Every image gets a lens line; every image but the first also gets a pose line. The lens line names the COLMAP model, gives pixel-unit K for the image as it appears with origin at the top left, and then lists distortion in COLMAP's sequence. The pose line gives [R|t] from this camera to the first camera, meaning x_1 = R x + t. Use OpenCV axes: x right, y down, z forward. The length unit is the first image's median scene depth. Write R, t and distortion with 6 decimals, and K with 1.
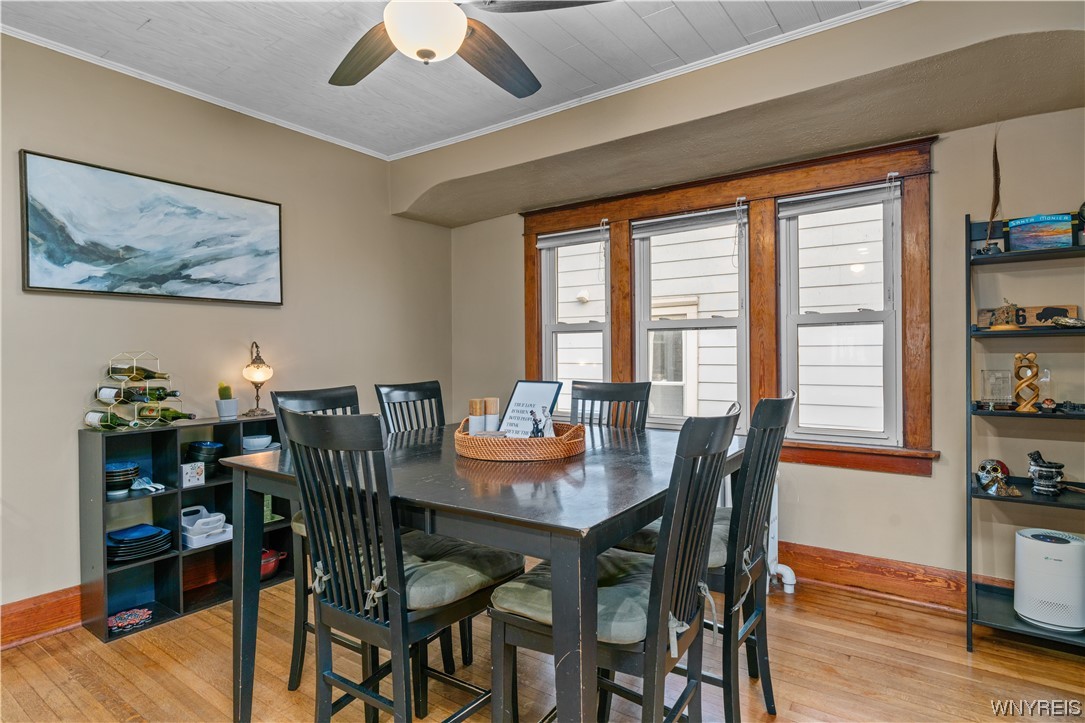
lens RADIAL K [[583.1, 0, 542.5], [0, 583.1, 361.5], [0, 0, 1]] dist [-0.002679, 0.003036]
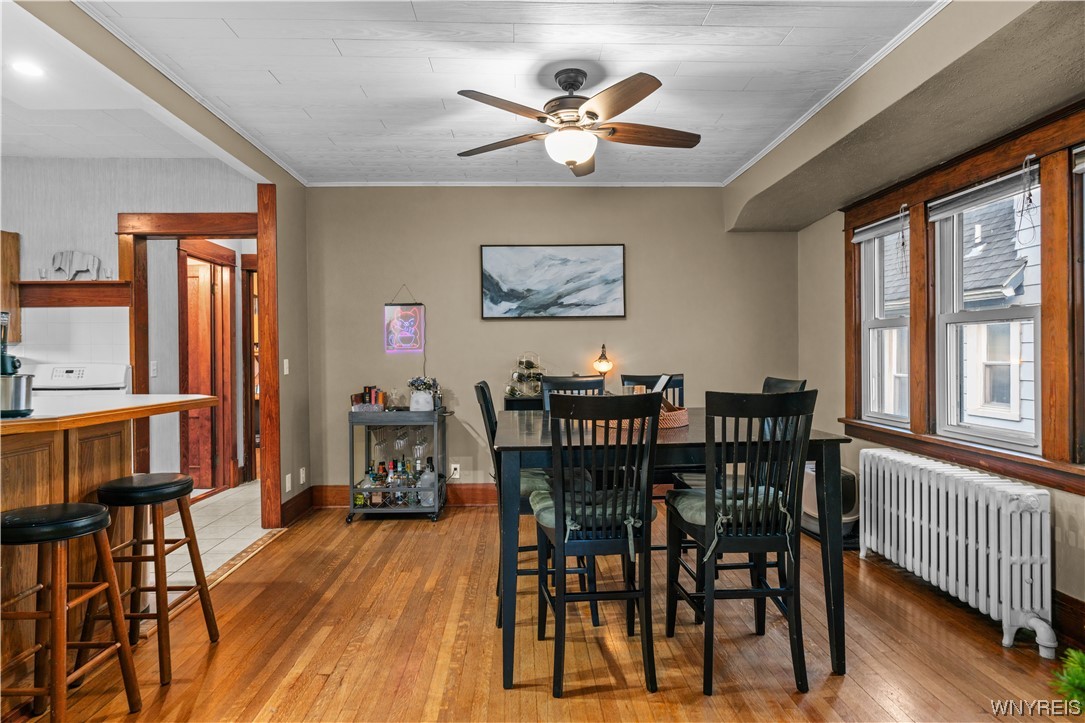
lens RADIAL K [[597.6, 0, 542.5], [0, 597.6, 361.5], [0, 0, 1]] dist [-0.000043, 0.000461]
pose [[0.613854, 0.011810, -0.789331, 0.592589], [-0.006109, 0.999929, 0.010211, -0.005432], [0.789396, -0.001446, 0.613883, -0.024645]]
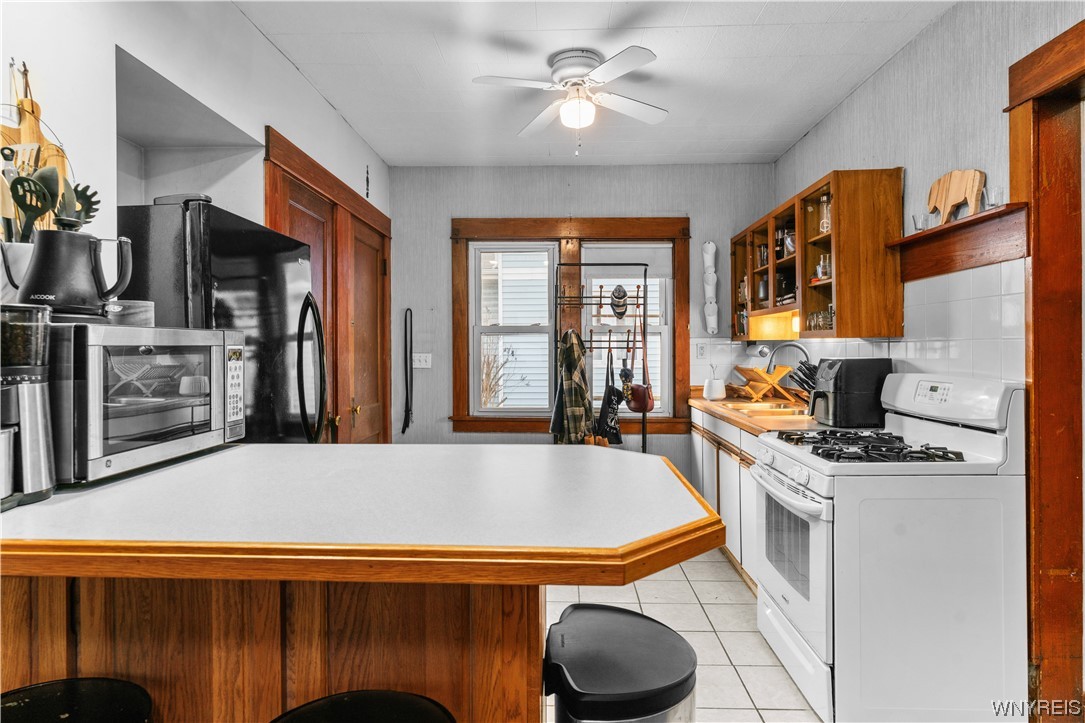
lens RADIAL K [[626.2, 0, 540.6], [0, 626.2, 347.9], [0, 0, 1]] dist [-0.001483, 0.000739]
pose [[-0.832481, 0.009484, -0.553973, -0.226568], [0.004246, 0.999933, 0.010738, -0.023394], [0.554038, 0.006587, -0.832465, 0.320837]]
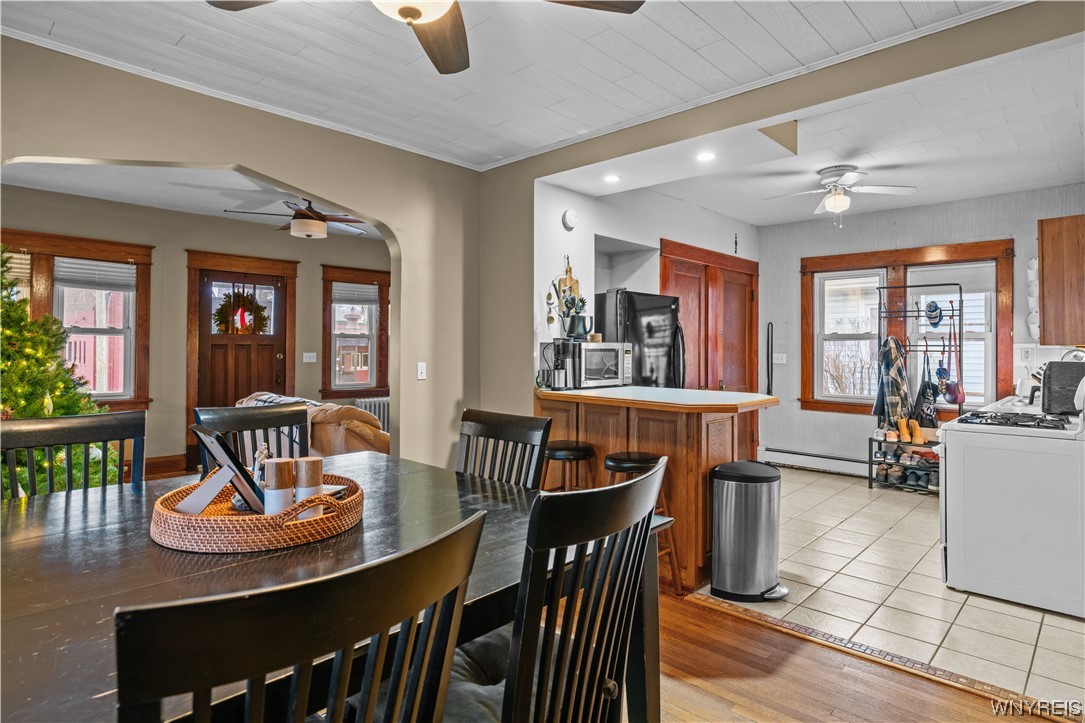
lens RADIAL K [[594.2, 0, 539.3], [0, 594.2, 342.7], [0, 0, 1]] dist [-0.003031, 0.000648]
pose [[-0.989429, 0.002502, 0.144995, -0.295899], [0.002475, 0.999997, -0.000368, -0.033153], [-0.144996, -0.000005, -0.989432, 1.047526]]
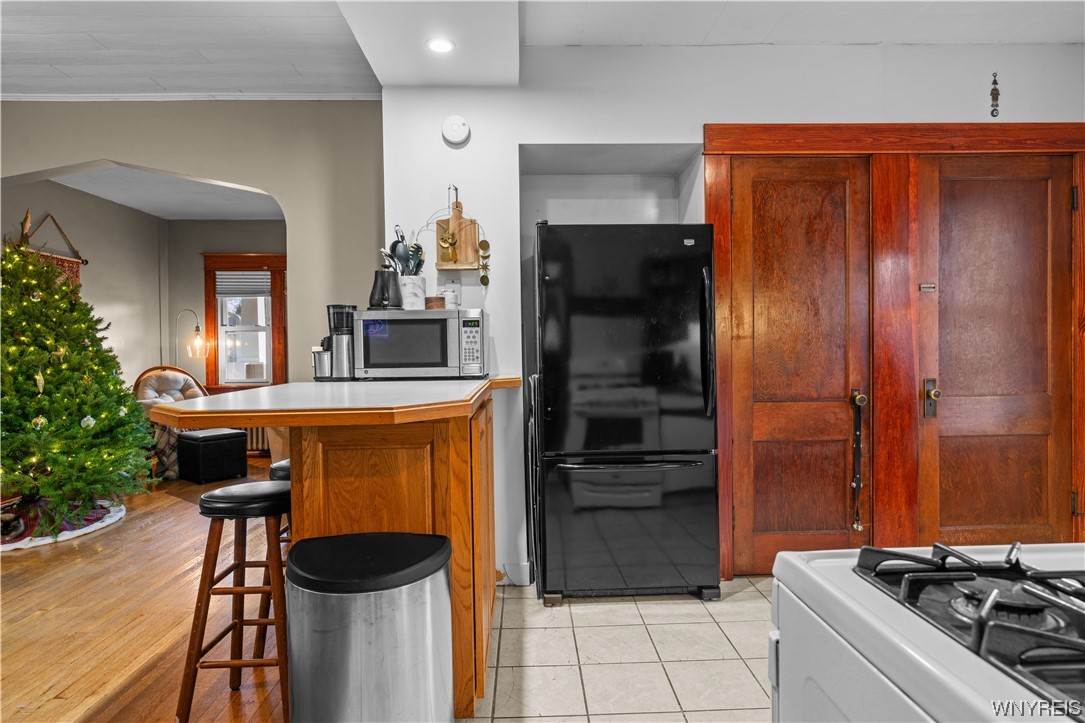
lens RADIAL K [[601.4, 0, 542.5], [0, 601.4, 361.5], [0, 0, 1]] dist [0.000555, 0.000429]
pose [[-0.606131, -0.001902, 0.795362, -0.968778], [0.024921, 0.999461, 0.021381, 0.020620], [-0.794974, 0.032781, -0.605757, 0.178054]]
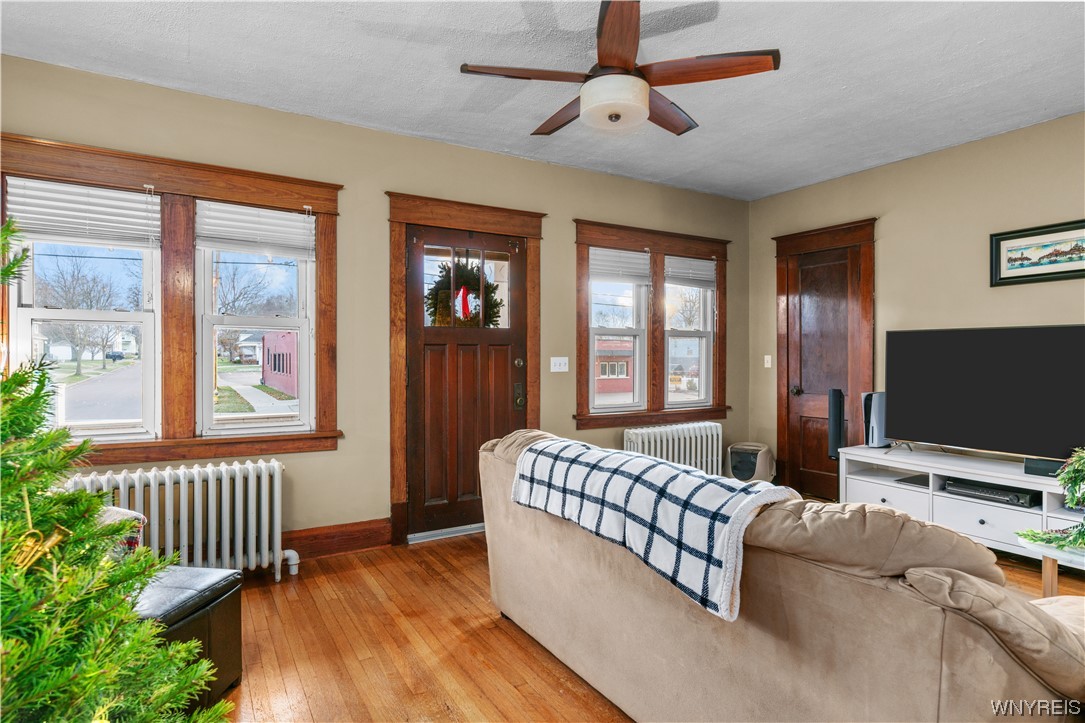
lens RADIAL K [[583.1, 0, 542.5], [0, 583.1, 361.5], [0, 0, 1]] dist [-0.002679, 0.003036]
pose [[-0.919241, 0.006794, 0.393636, 0.350566], [0.012468, 0.999852, 0.011858, -0.005959], [-0.393497, 0.015809, -0.919190, 0.289747]]
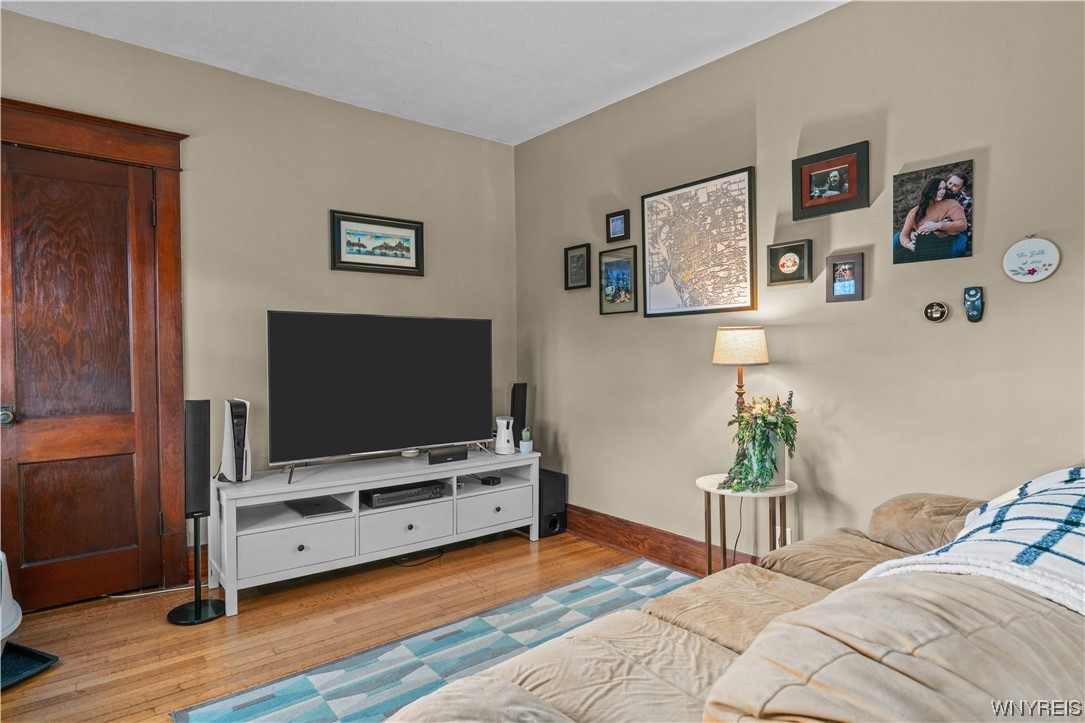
lens RADIAL K [[600.3, 0, 542.5], [0, 600.3, 361.5], [0, 0, 1]] dist [-0.005023, -0.000101]
pose [[-0.260256, 0.024117, -0.965239, 0.936639], [0.000165, 0.999689, 0.024933, 0.007044], [0.965540, 0.006330, -0.260179, -0.525926]]
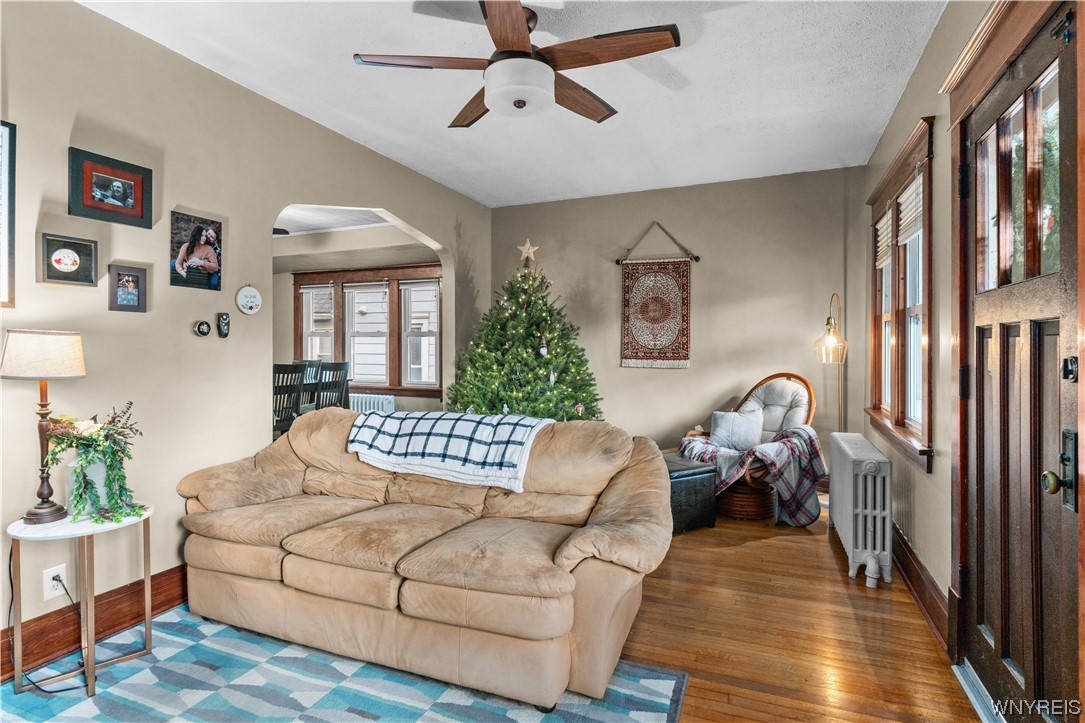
lens RADIAL K [[551.8, 0, 544.1], [0, 551.8, 346.1], [0, 0, 1]] dist [-0.002419, -0.000060]
pose [[0.973277, 0.009675, 0.229429, 0.457521], [-0.006670, 0.999882, -0.013868, 0.001918], [-0.229536, 0.011967, 0.973227, -1.201598]]
